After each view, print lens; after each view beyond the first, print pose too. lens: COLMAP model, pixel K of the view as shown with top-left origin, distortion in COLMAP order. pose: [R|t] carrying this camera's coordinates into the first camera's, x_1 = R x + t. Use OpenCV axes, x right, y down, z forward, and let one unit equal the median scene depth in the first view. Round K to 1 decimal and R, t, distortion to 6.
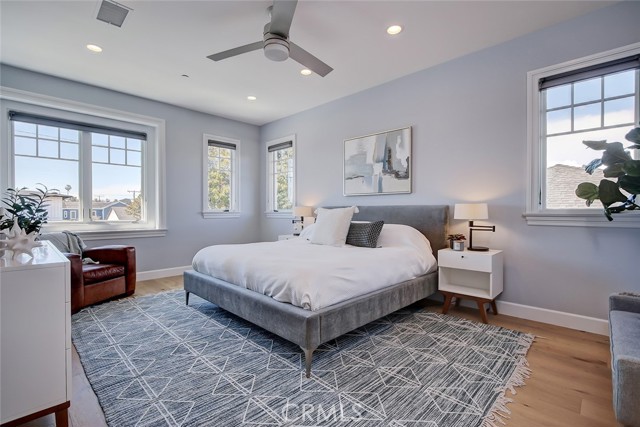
lens RADIAL K [[294.0, 0, 322.6], [0, 294.0, 217.1], [0, 0, 1]] dist [-0.016009, -0.000166]
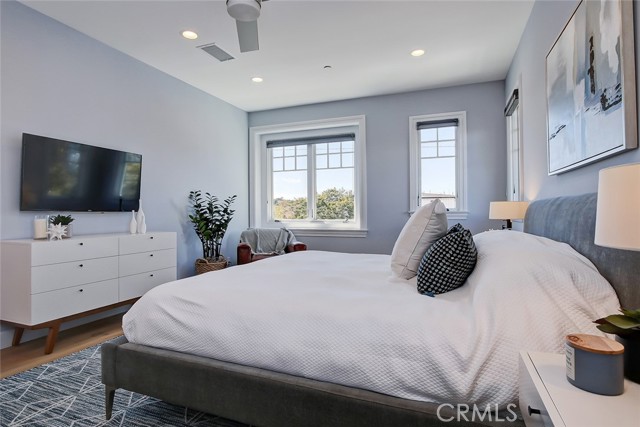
lens RADIAL K [[331.0, 0, 320.3], [0, 331.0, 208.3], [0, 0, 1]] dist [-0.005034, -0.000339]
pose [[0.389843, -0.011812, -0.920806, 0.445499], [-0.011277, 0.999782, -0.017600, -0.009321], [0.920812, 0.017245, 0.389624, 0.514225]]
